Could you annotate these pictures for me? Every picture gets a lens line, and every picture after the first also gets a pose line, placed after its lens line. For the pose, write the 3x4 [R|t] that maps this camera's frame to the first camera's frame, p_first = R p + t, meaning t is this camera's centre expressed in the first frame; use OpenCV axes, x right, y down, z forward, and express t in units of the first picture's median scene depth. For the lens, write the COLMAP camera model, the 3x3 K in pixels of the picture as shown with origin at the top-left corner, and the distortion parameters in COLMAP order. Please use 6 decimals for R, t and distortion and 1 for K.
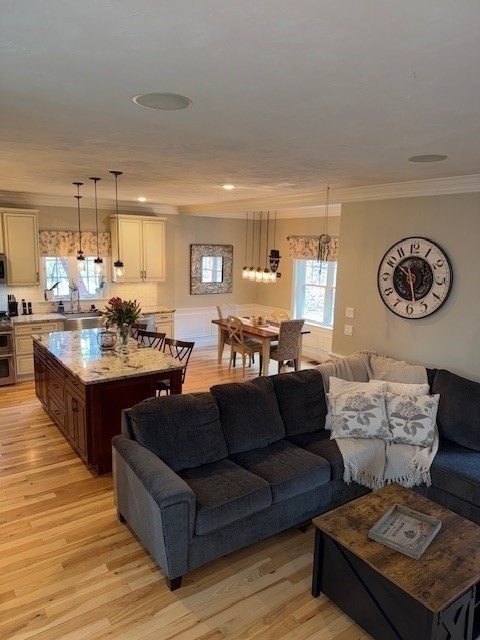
lens RADIAL K [[454.1, 0, 240.0], [0, 454.1, 320.0], [0, 0, 1]] dist [0.006170, 0.003360]
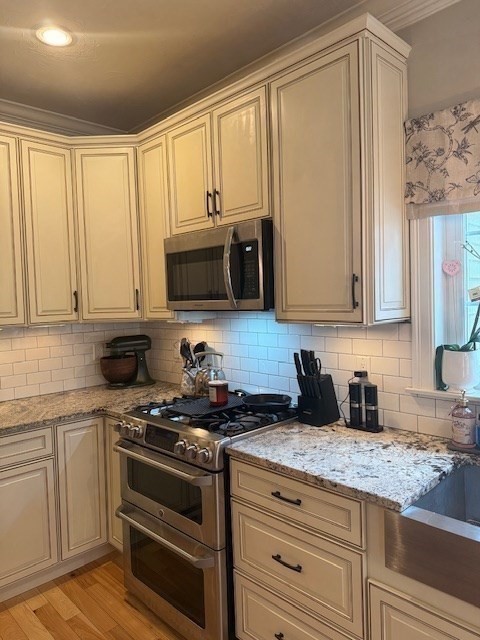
lens RADIAL K [[453.4, 0, 240.0], [0, 453.4, 320.0], [0, 0, 1]] dist [0.020247, -0.004167]
pose [[0.156503, 0.015769, -0.987552, -0.199158], [-0.134901, 0.990844, -0.005557, -0.066641], [0.978422, 0.134091, 0.157197, 0.869144]]
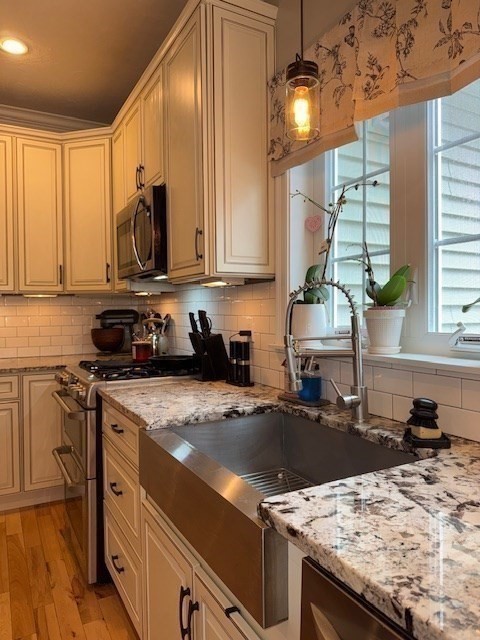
lens RADIAL K [[454.1, 0, 240.0], [0, 454.1, 320.0], [0, 0, 1]] dist [0.006170, 0.003360]
pose [[-0.108791, -0.004157, -0.994056, -0.178181], [-0.163920, 0.986377, 0.013815, -0.056360], [0.980456, 0.164449, -0.107990, 1.022818]]
